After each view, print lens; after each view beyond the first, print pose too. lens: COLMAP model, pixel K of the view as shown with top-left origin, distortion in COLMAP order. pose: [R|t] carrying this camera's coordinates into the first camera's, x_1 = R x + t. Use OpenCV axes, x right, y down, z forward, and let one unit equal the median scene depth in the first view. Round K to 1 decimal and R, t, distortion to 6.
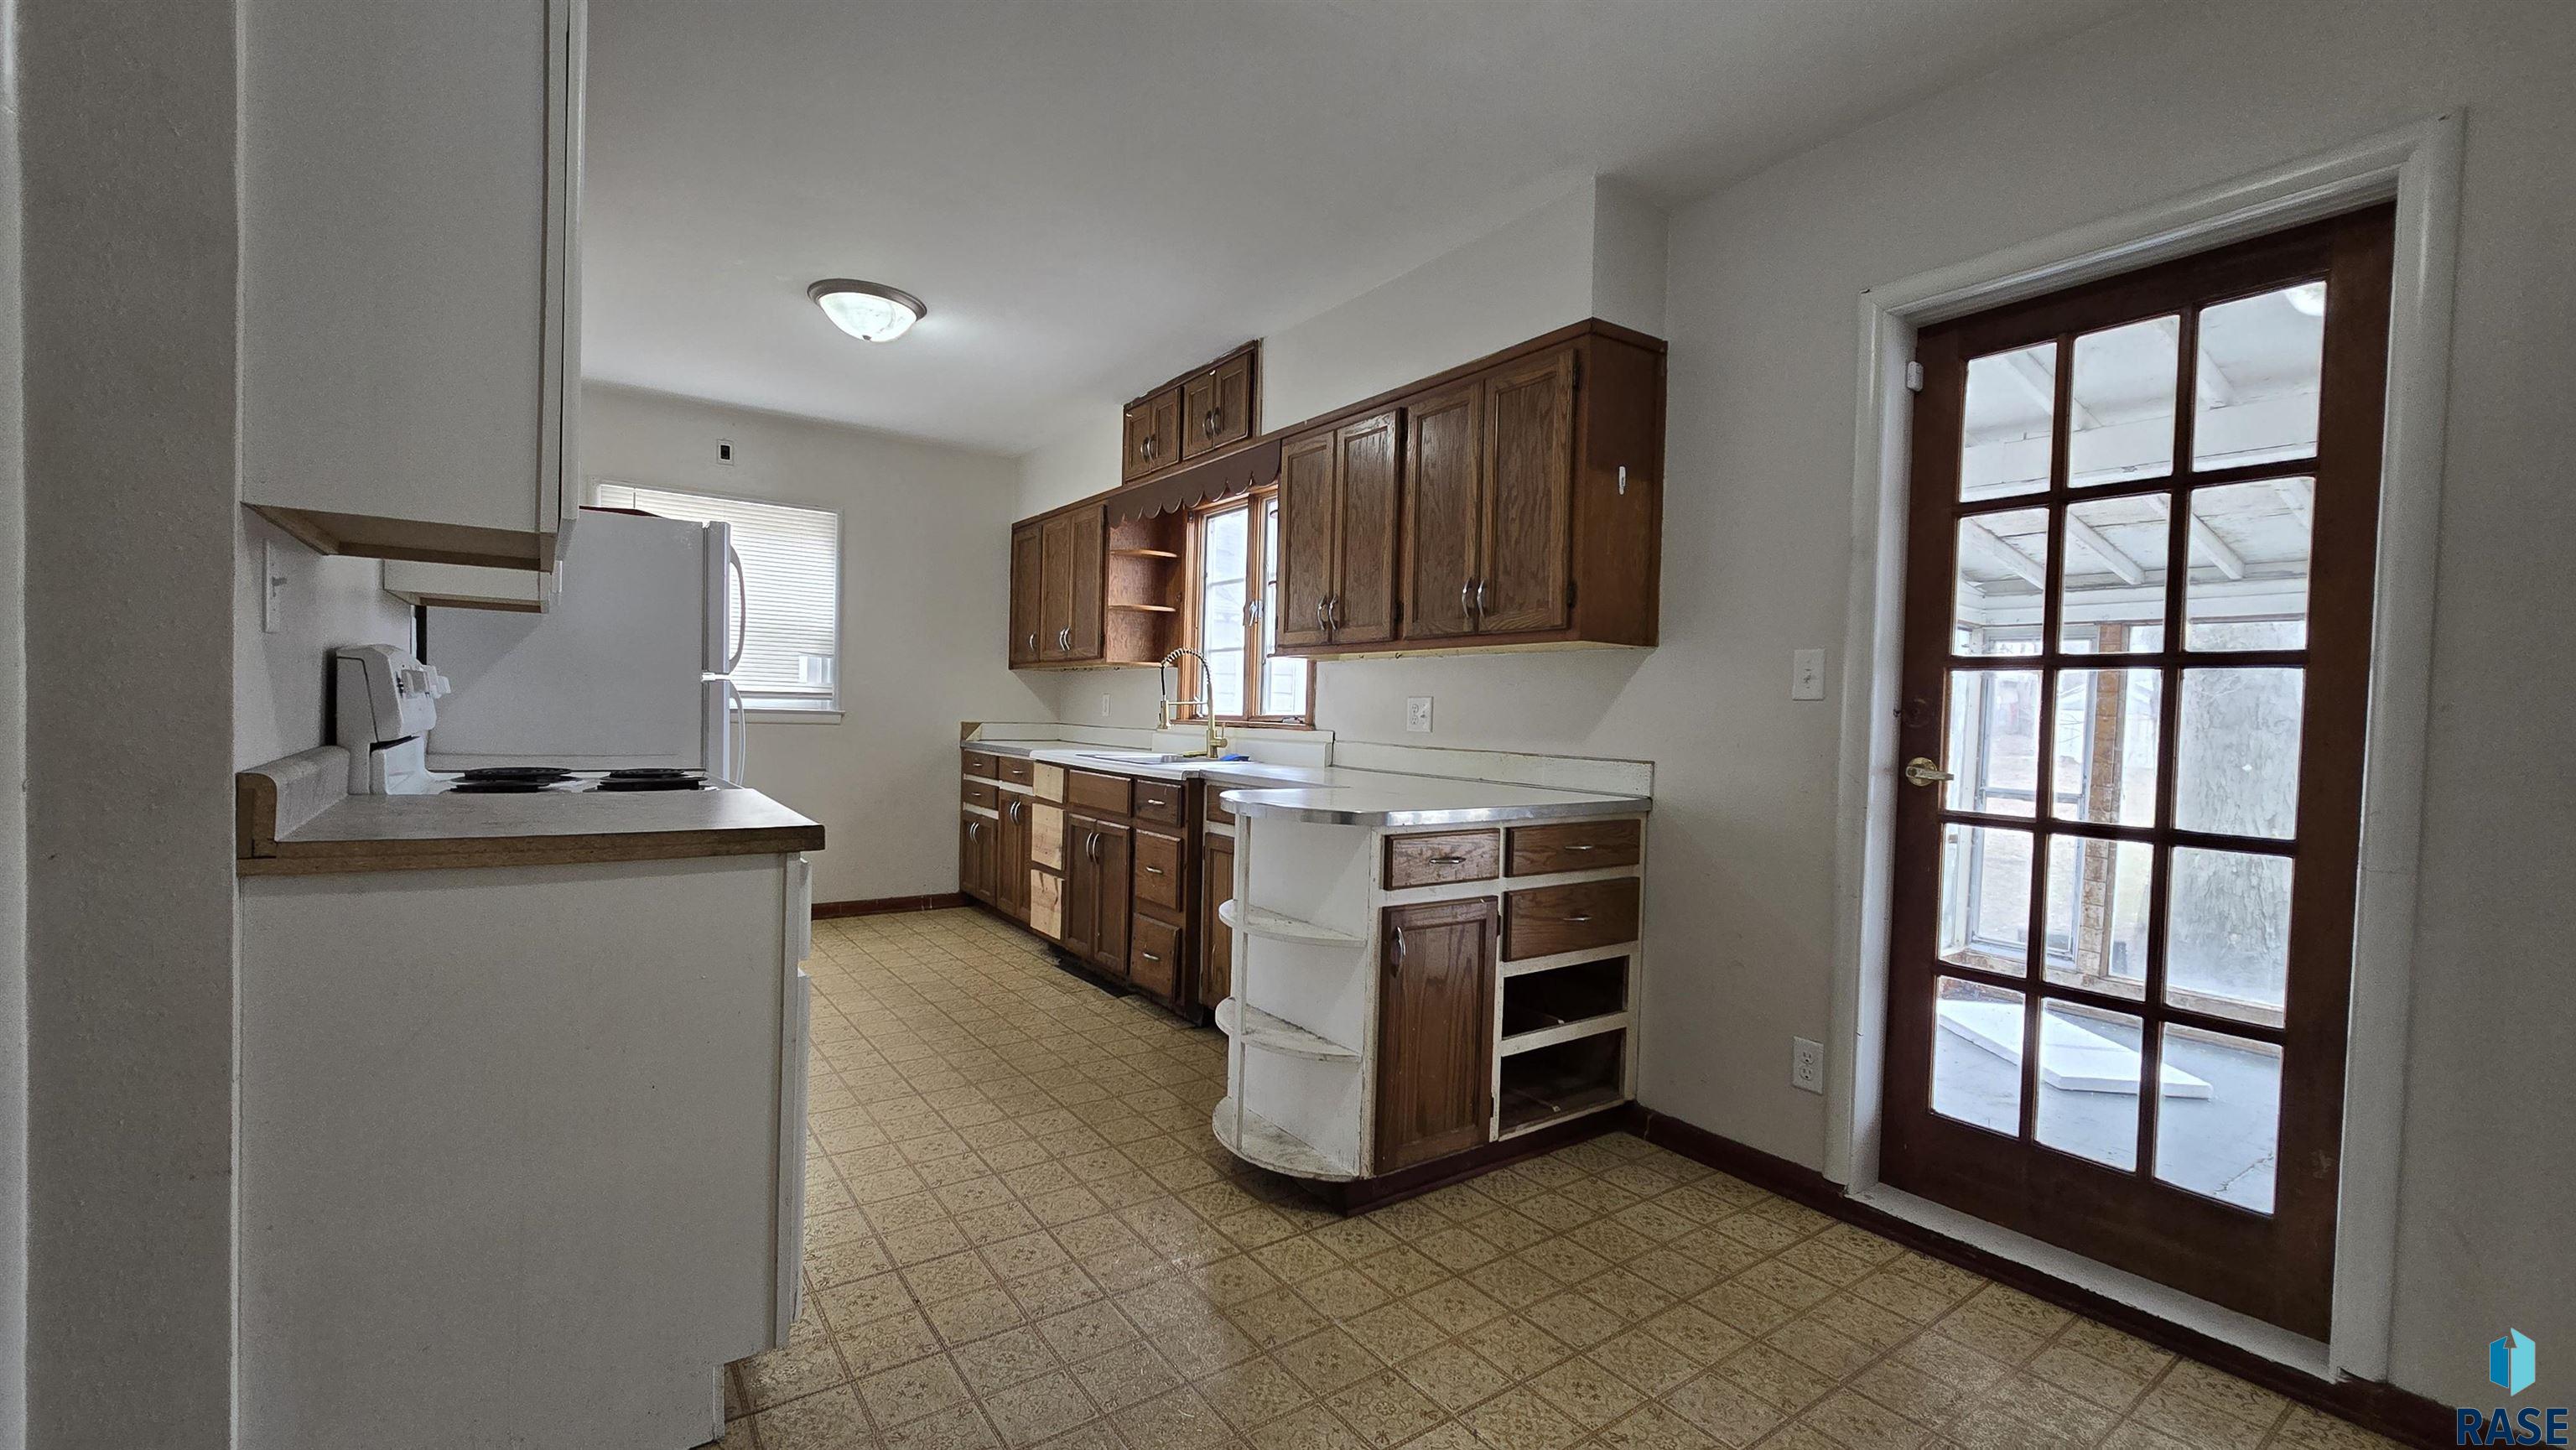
lens RADIAL K [[1036.9, 0, 1289.3], [0, 1036.9, 736.4], [0, 0, 1]] dist [0.001100, 0.000098]
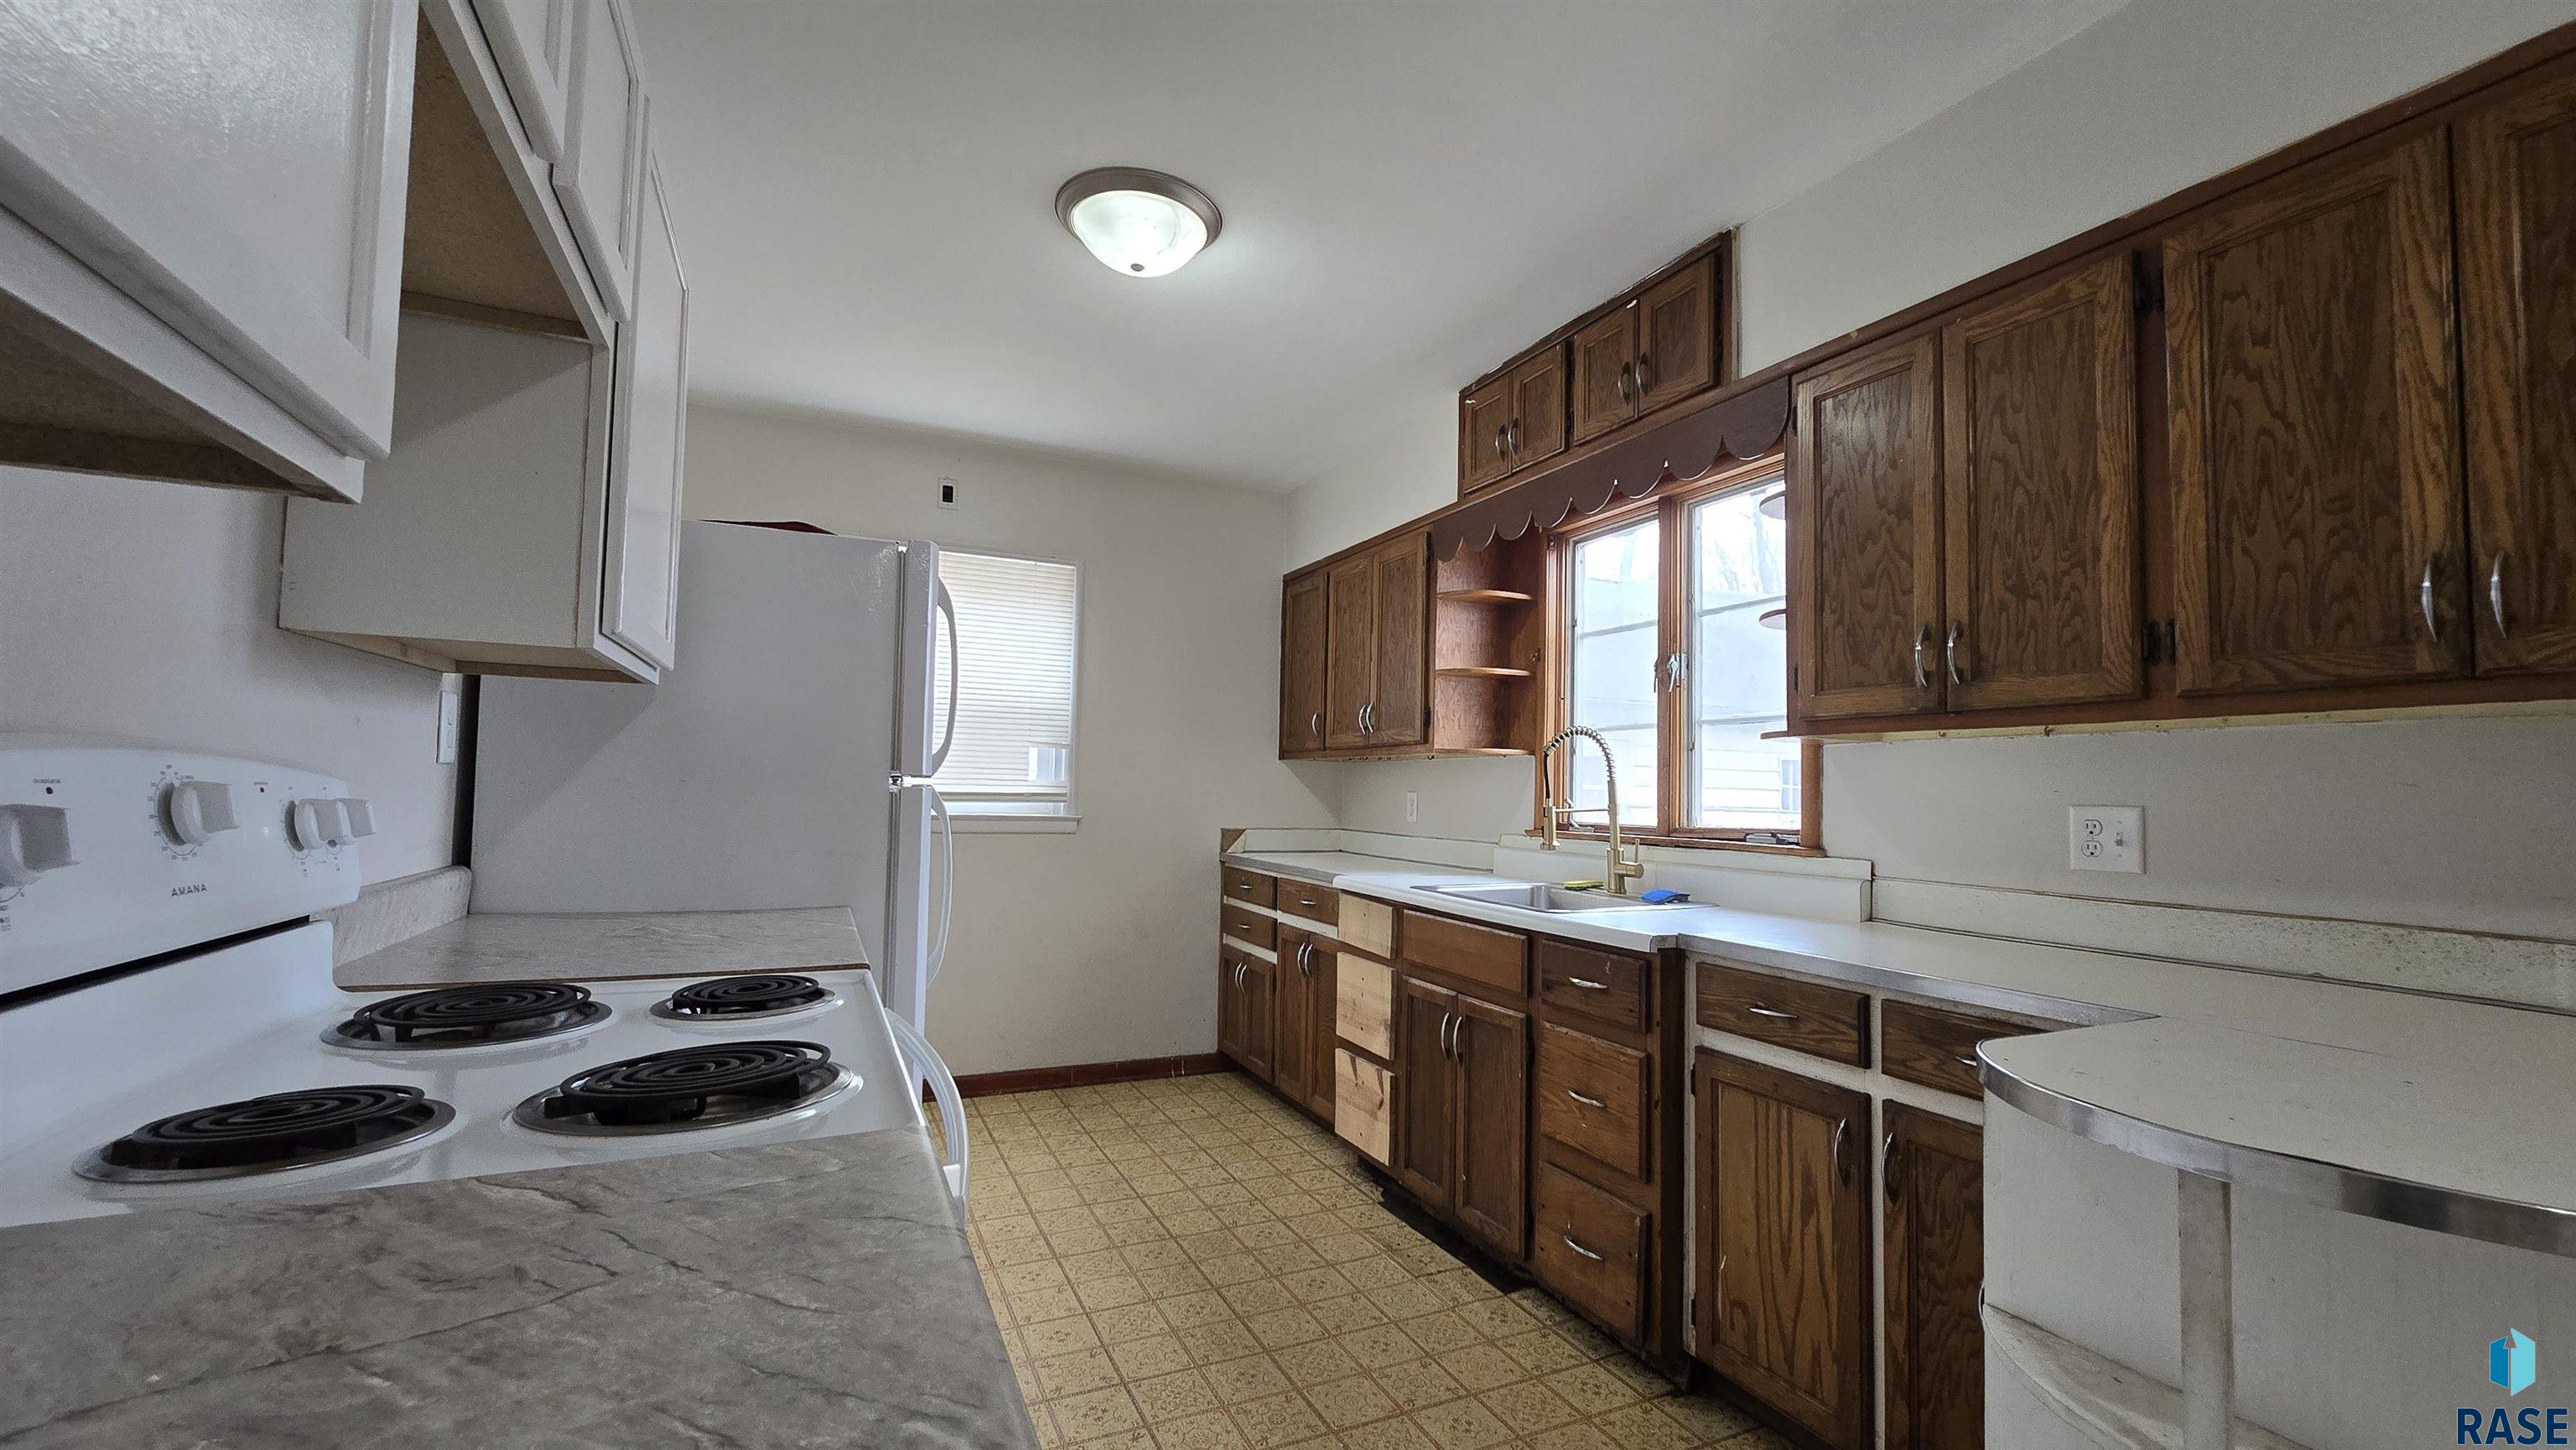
lens RADIAL K [[1036.9, 0, 1289.3], [0, 1036.9, 736.4], [0, 0, 1]] dist [0.001100, 0.000098]
pose [[0.982178, -0.016824, -0.187198, -0.151184], [0.001534, 0.996670, -0.081526, -0.024260], [0.187947, 0.079785, 0.978933, 0.308166]]
